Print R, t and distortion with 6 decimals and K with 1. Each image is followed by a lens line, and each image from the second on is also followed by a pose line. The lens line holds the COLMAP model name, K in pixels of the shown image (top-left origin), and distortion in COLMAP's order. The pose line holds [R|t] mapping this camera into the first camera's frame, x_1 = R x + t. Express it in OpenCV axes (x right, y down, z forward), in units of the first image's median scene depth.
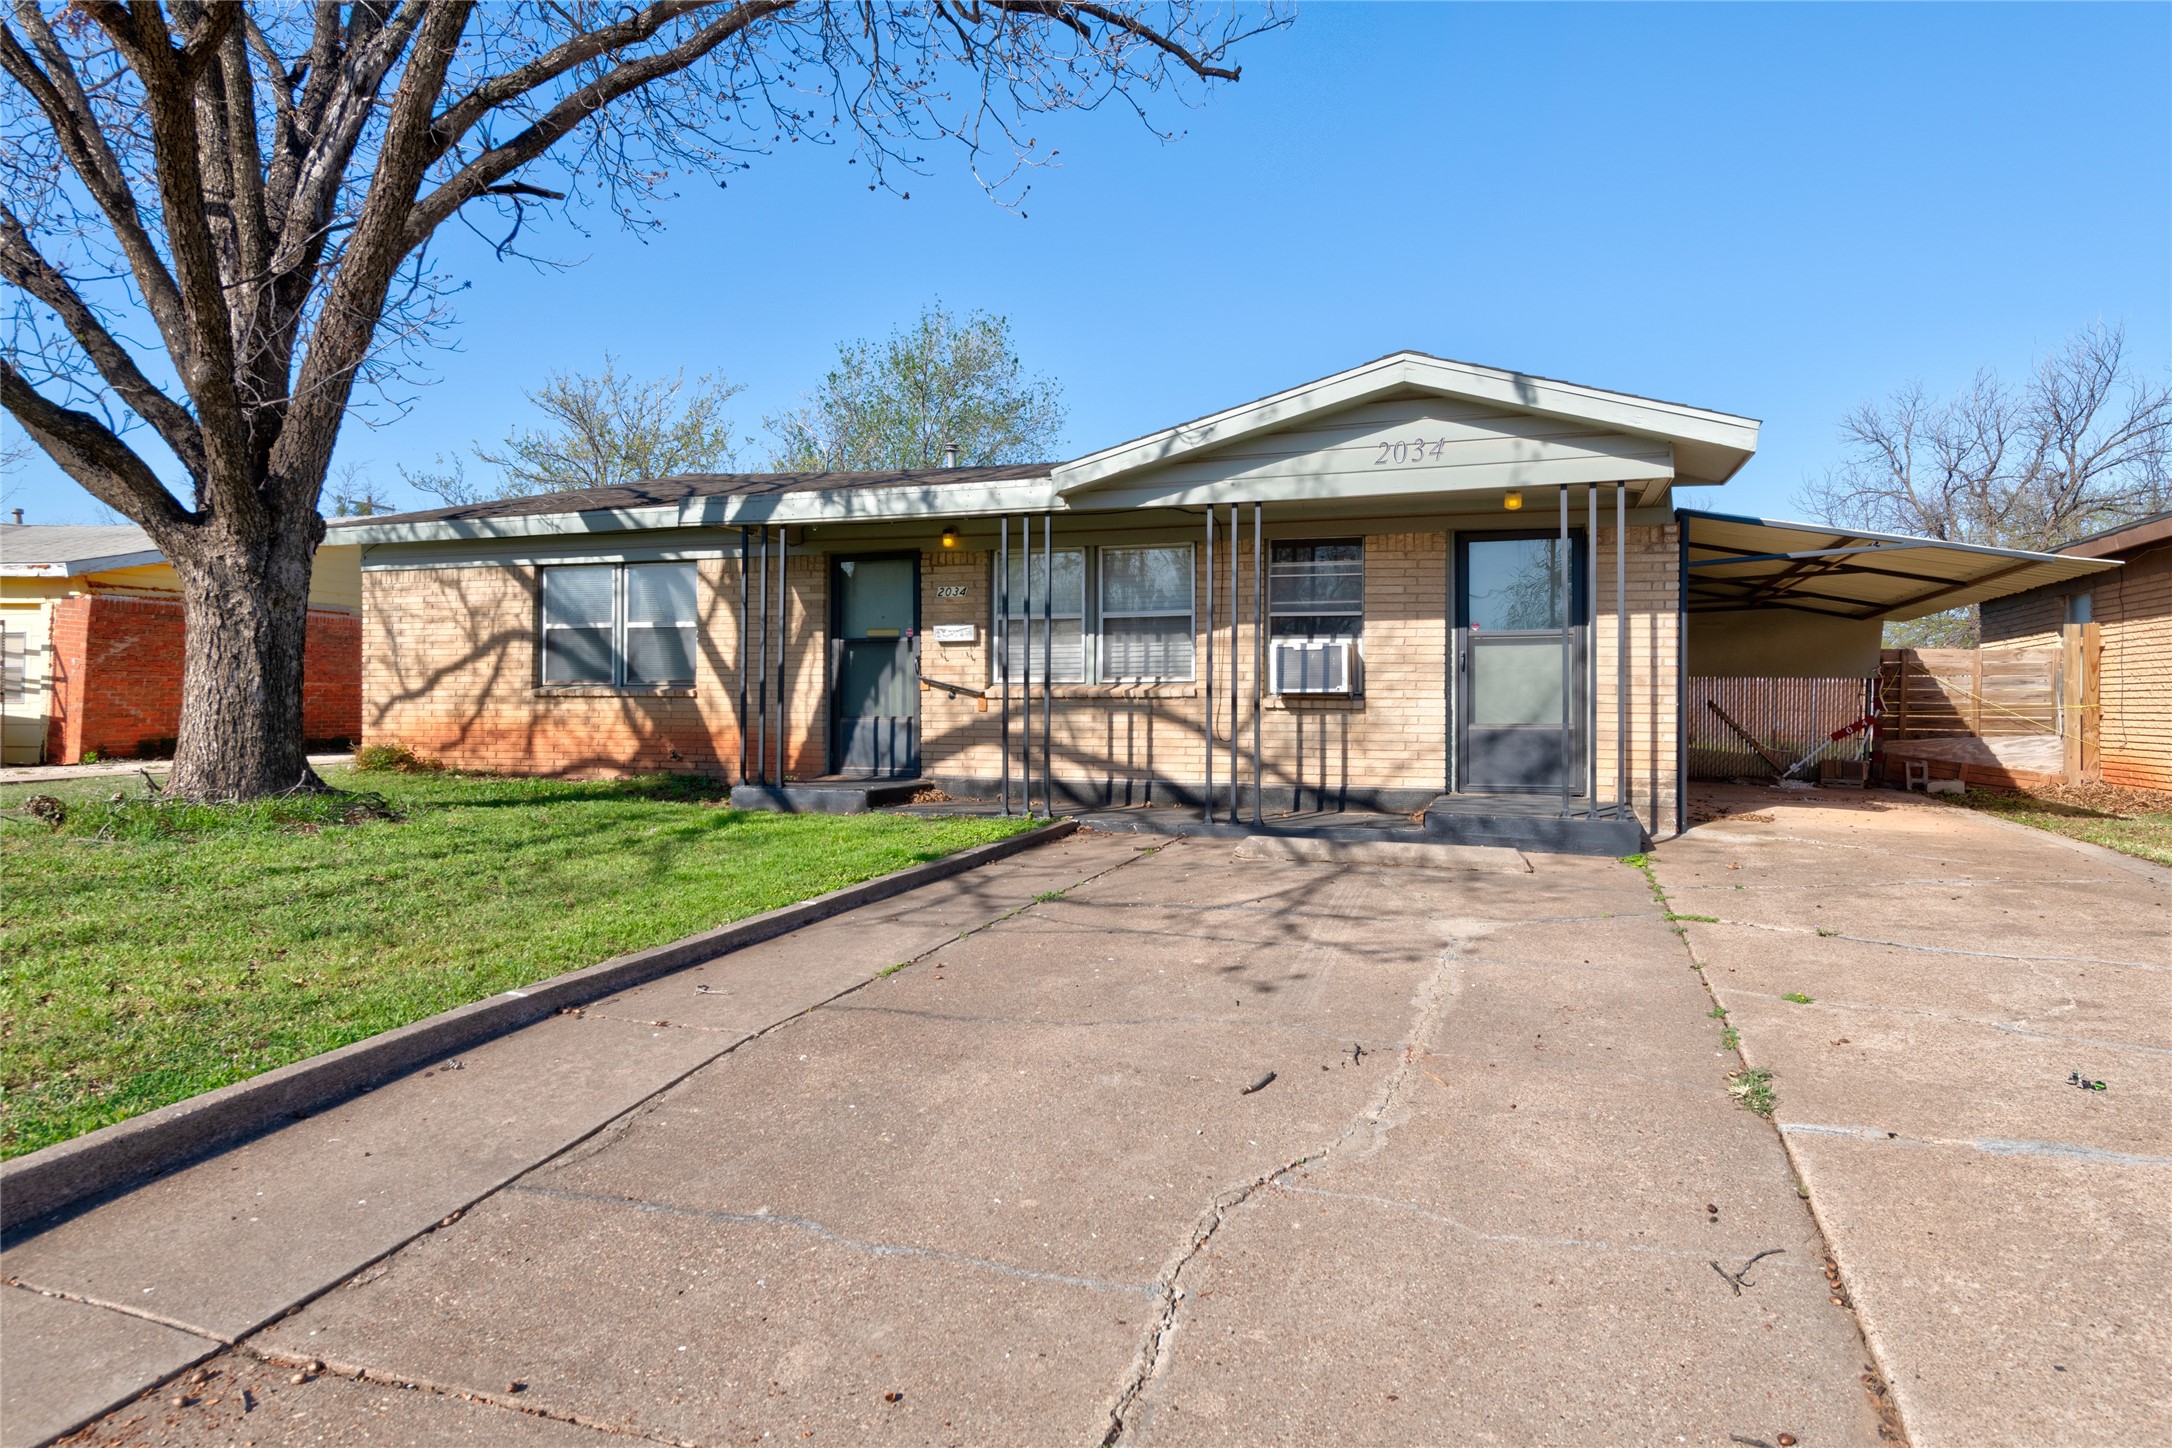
lens RADIAL K [[1346.0, 0, 1095.3], [0, 1346.0, 710.1], [0, 0, 1]] dist [0.022495, -0.003753]
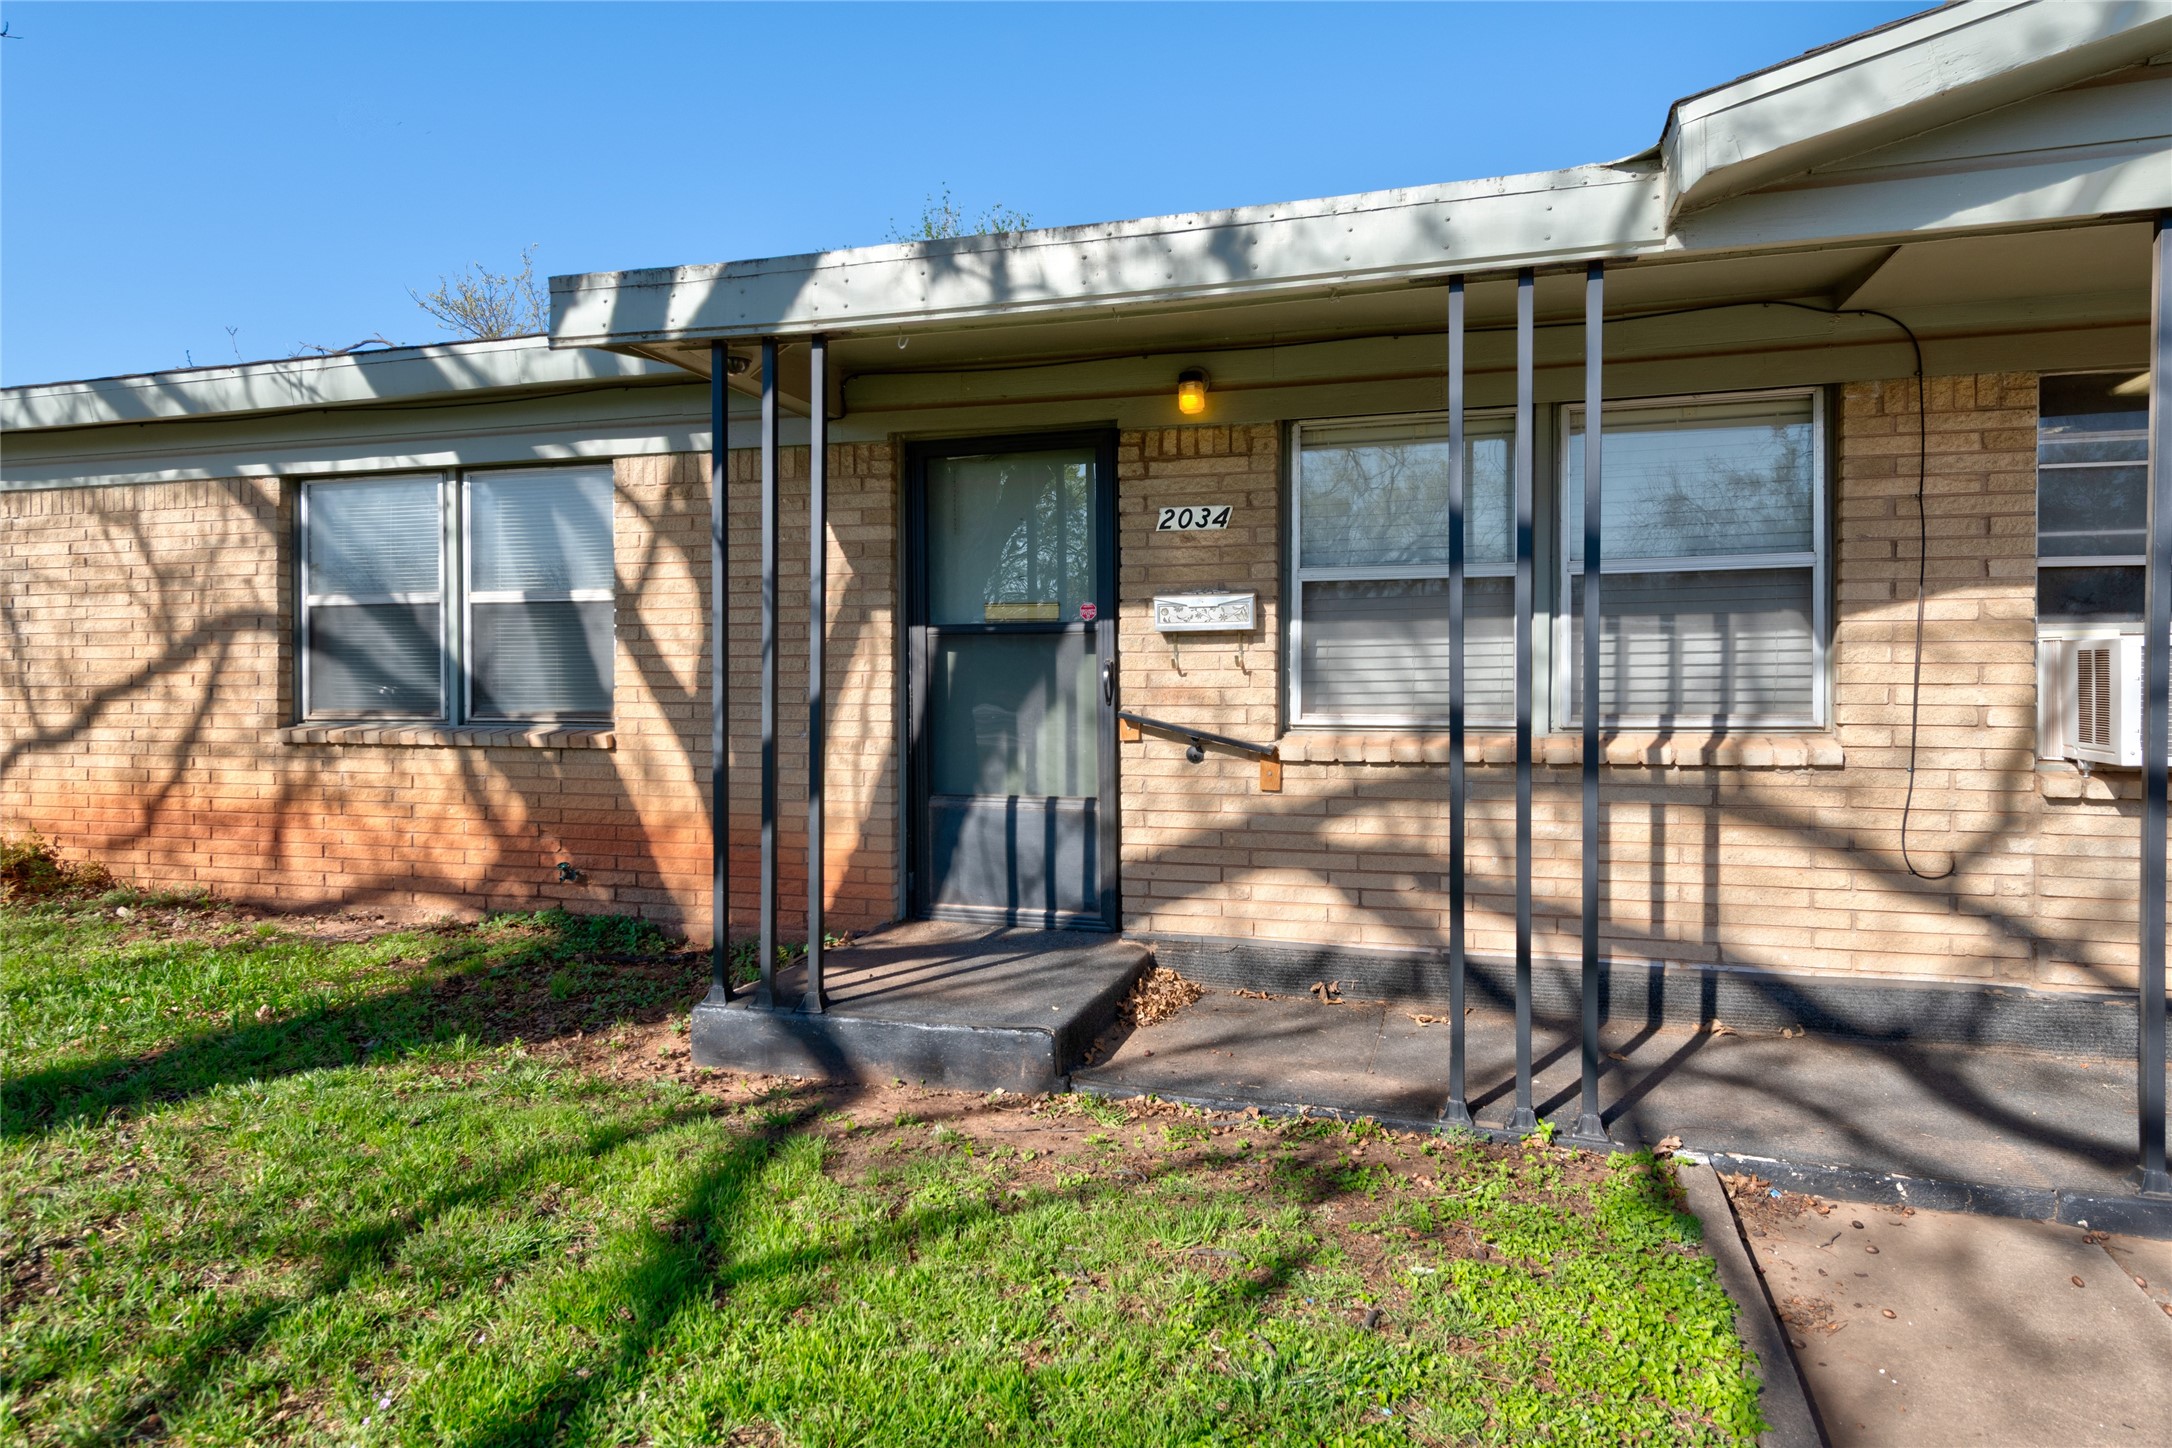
lens RADIAL K [[1346.0, 0, 1087.6], [0, 1346.0, 701.6], [0, 0, 1]] dist [0.022495, -0.003753]
pose [[0.999680, -0.007654, 0.024100, -0.148480], [0.007254, 0.999835, 0.016652, -0.034958], [-0.024224, -0.016472, 0.999571, 0.548427]]
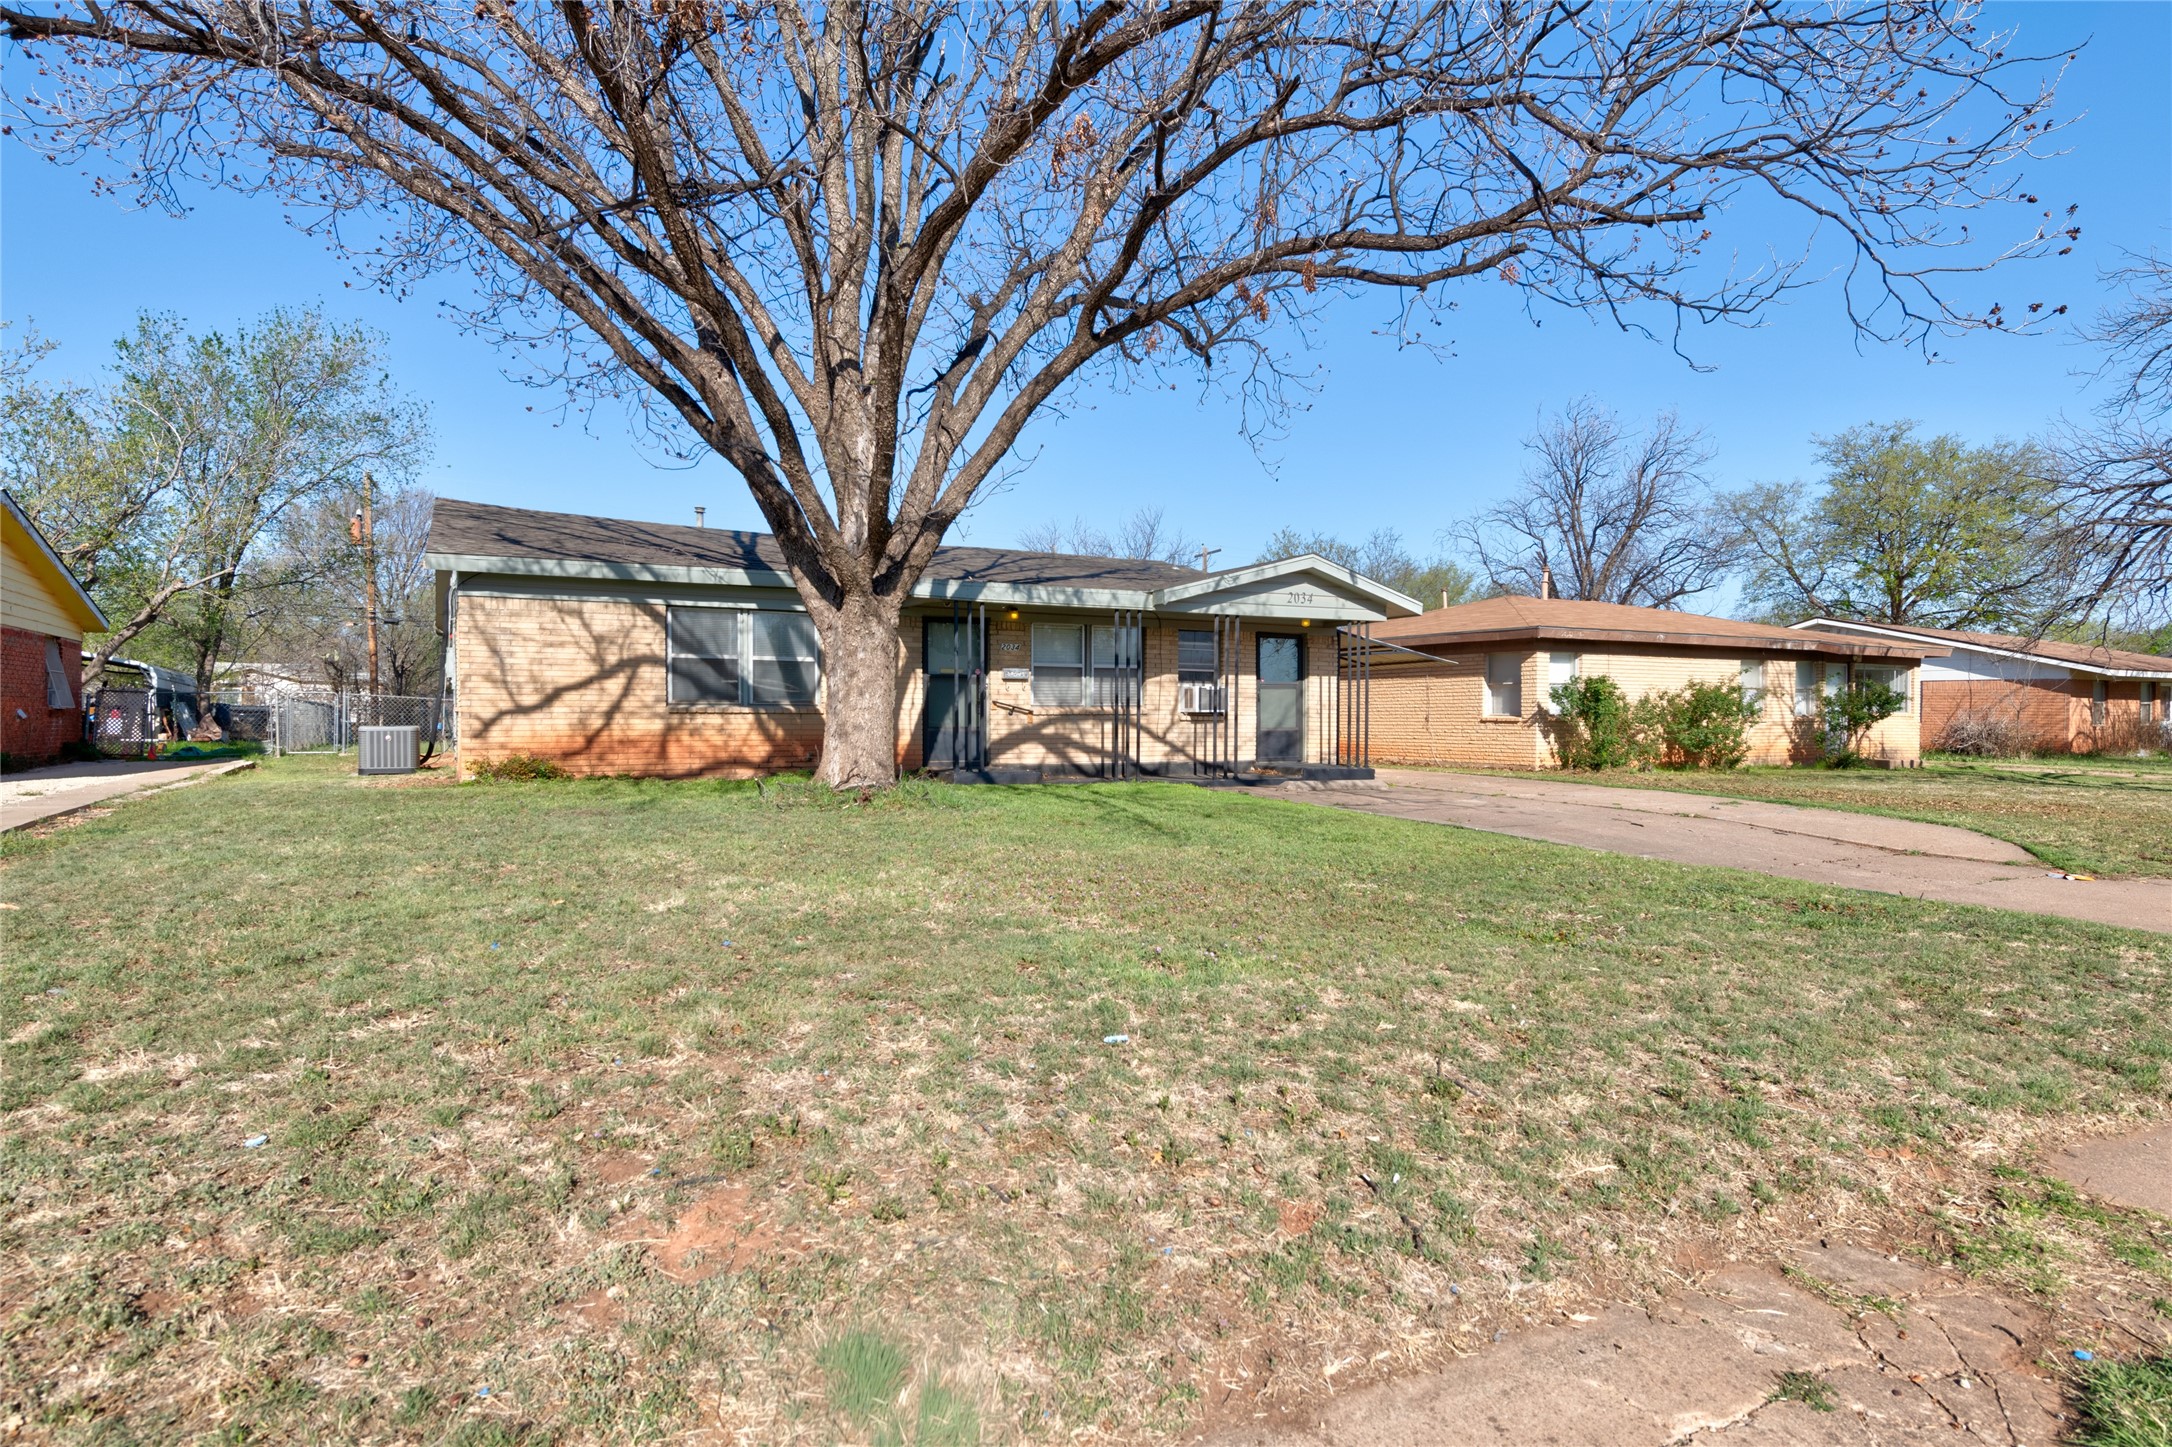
lens RADIAL K [[1158.8, 0, 1092.7], [0, 1158.8, 726.6], [0, 0, 1]] dist [0.026393, 0.000365]
pose [[0.682915, -0.007929, 0.730454, -1.009771], [0.001141, 0.999951, 0.009788, -0.006718], [-0.730497, -0.005850, 0.682891, -0.003789]]
